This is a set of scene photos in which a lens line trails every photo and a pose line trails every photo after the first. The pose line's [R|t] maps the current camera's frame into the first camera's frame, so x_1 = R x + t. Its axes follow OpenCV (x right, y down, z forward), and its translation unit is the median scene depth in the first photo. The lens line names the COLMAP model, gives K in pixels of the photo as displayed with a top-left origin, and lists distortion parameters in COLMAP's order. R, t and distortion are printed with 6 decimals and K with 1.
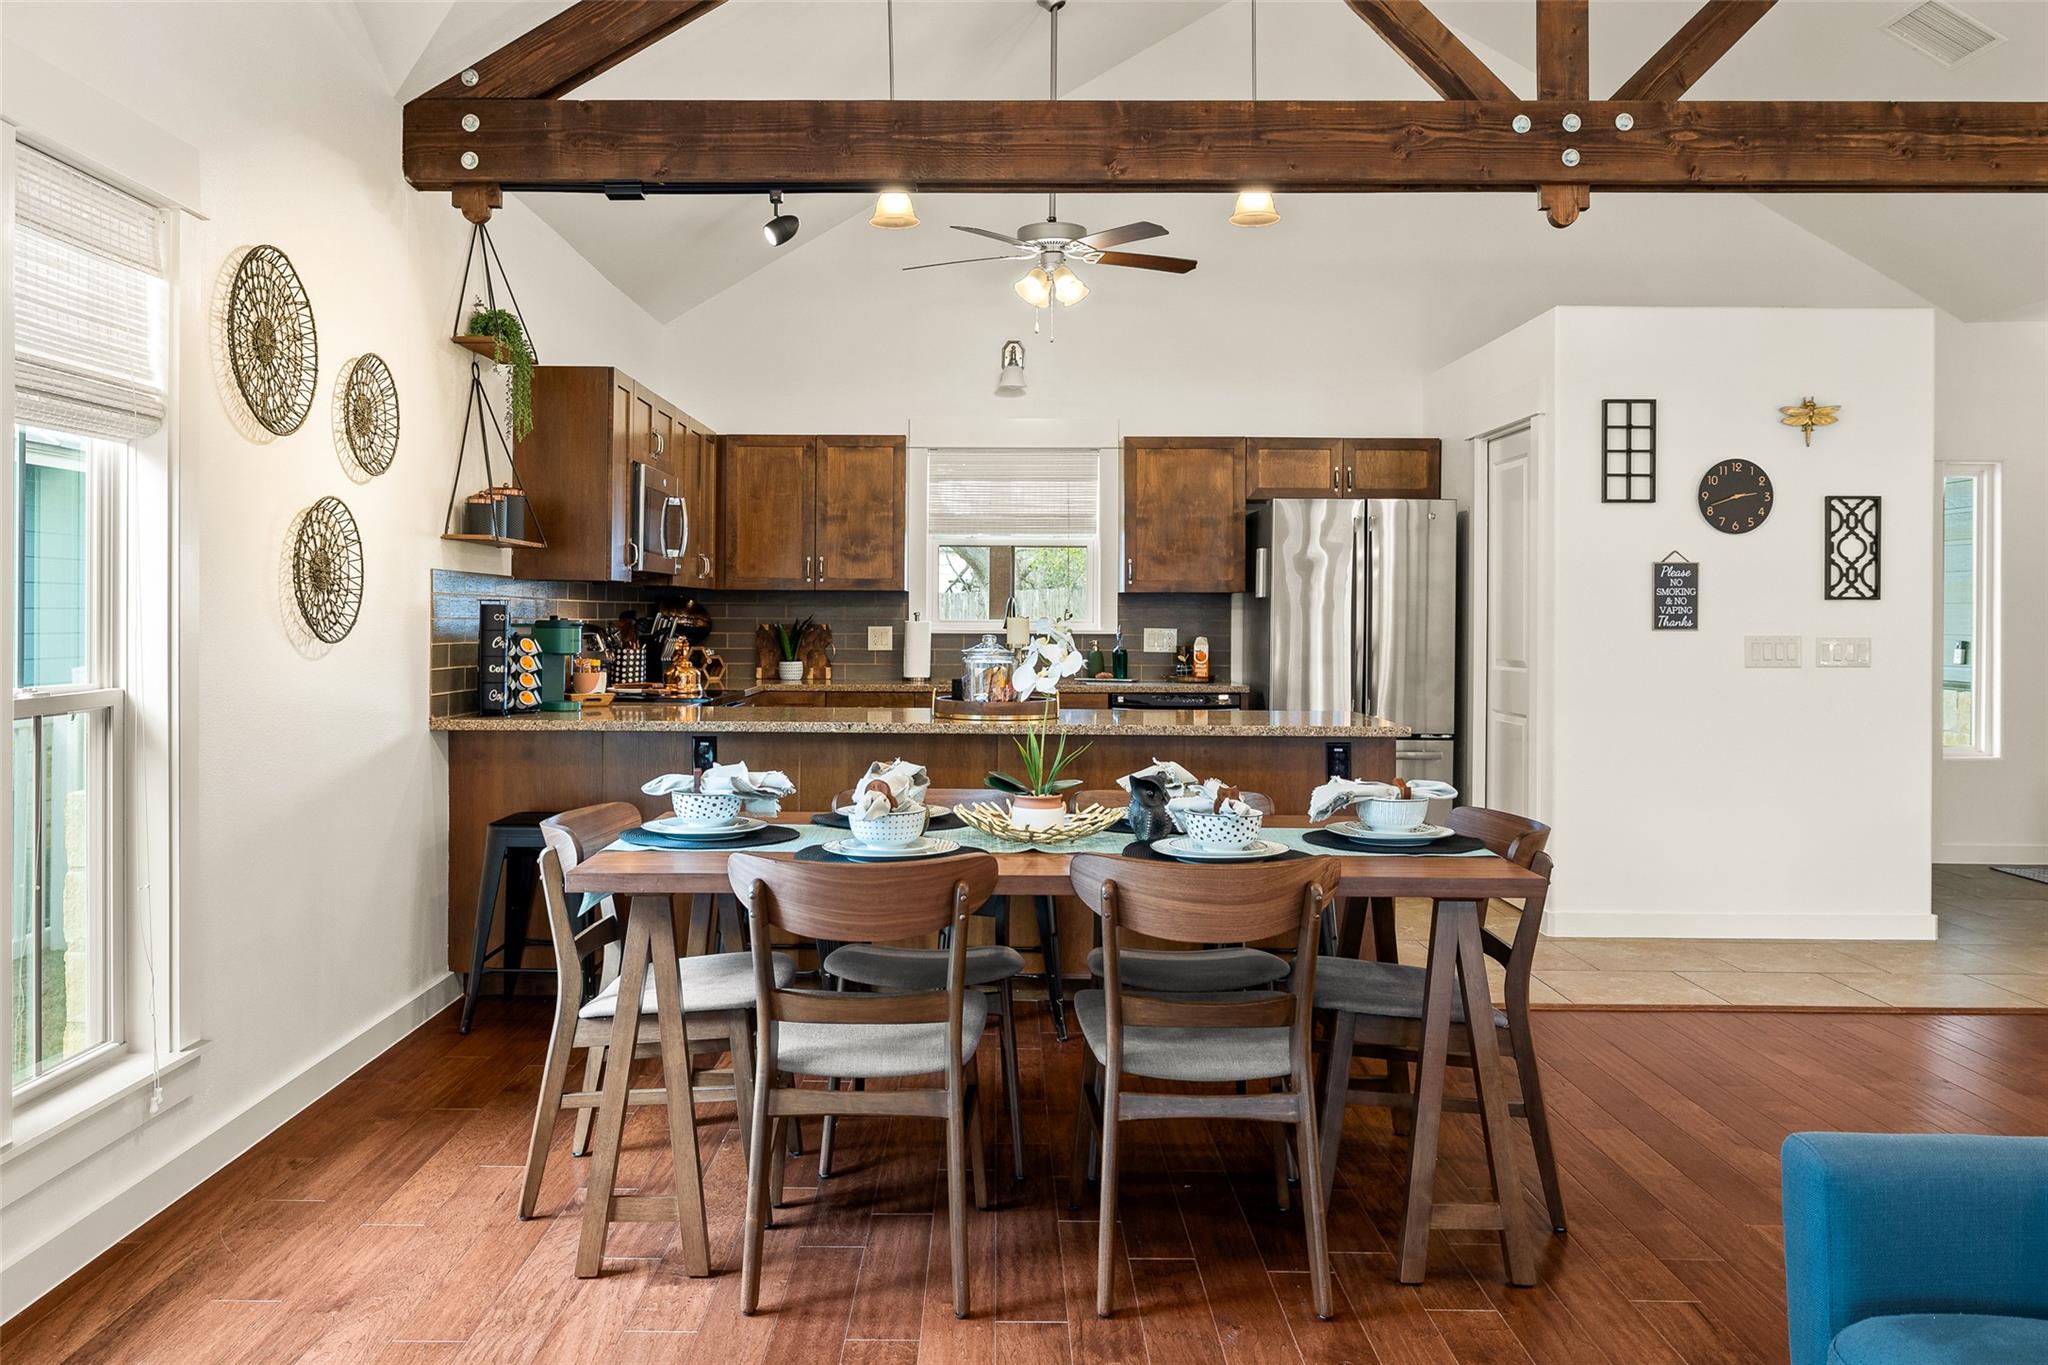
lens RADIAL K [[1548.2, 0, 988.5], [0, 1548.2, 619.0], [0, 0, 1]] dist [0.001368, 0.001011]
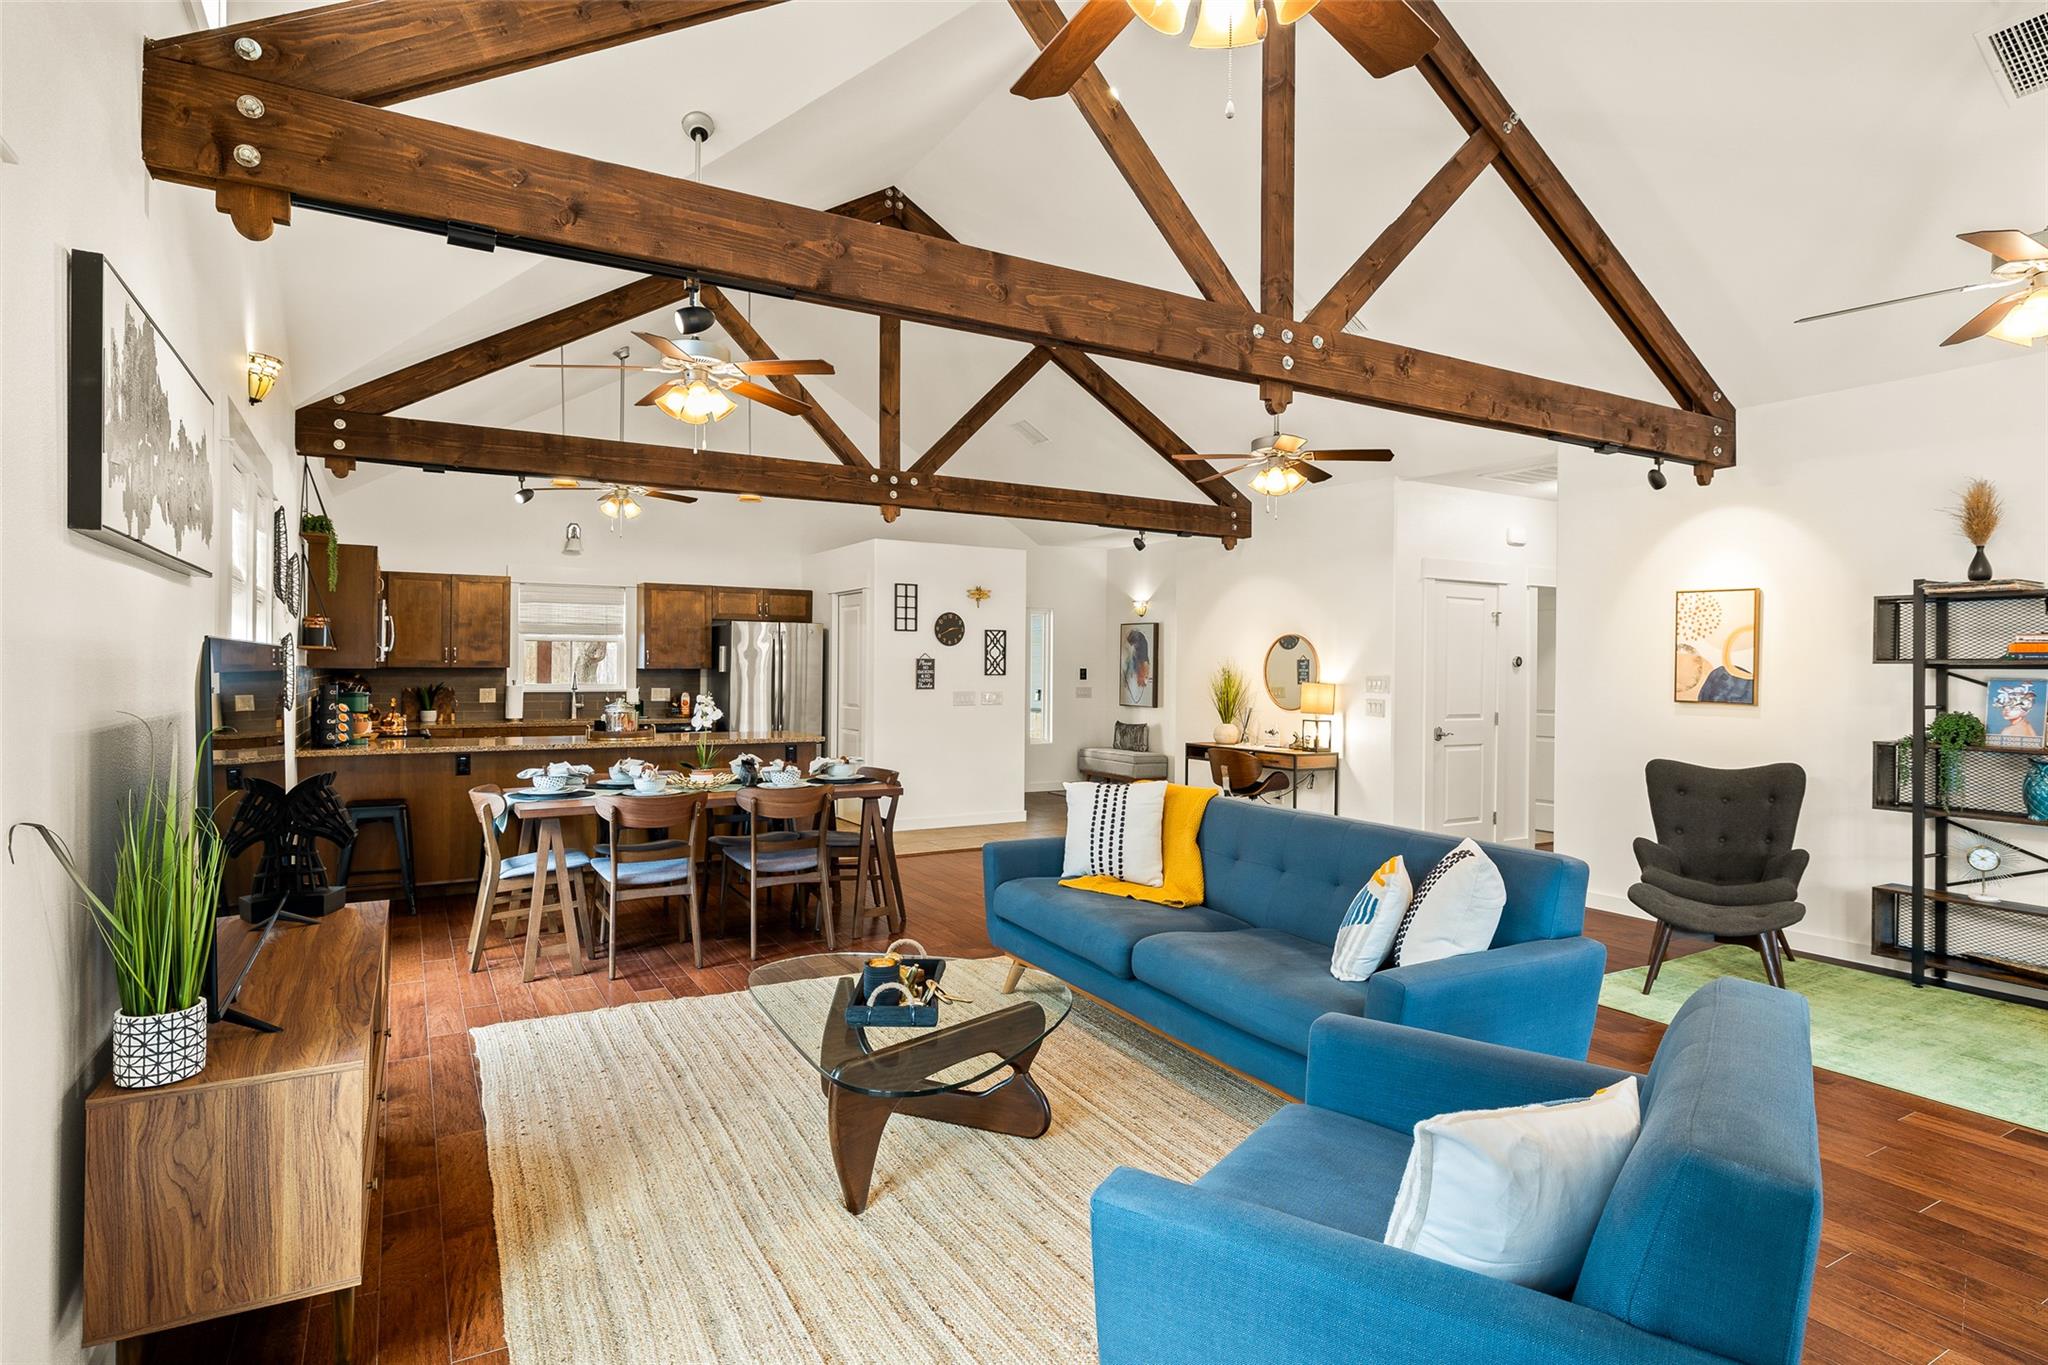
lens RADIAL K [[1054.0, 0, 1024.0], [0, 1054.0, 682.5], [0, 0, 1]] dist [0.000768, 0.000464]
pose [[0.857122, -0.006507, 0.515072, -0.169753], [-0.001390, 0.999887, 0.014944, -0.020553], [-0.515111, -0.013525, 0.857017, -0.290848]]
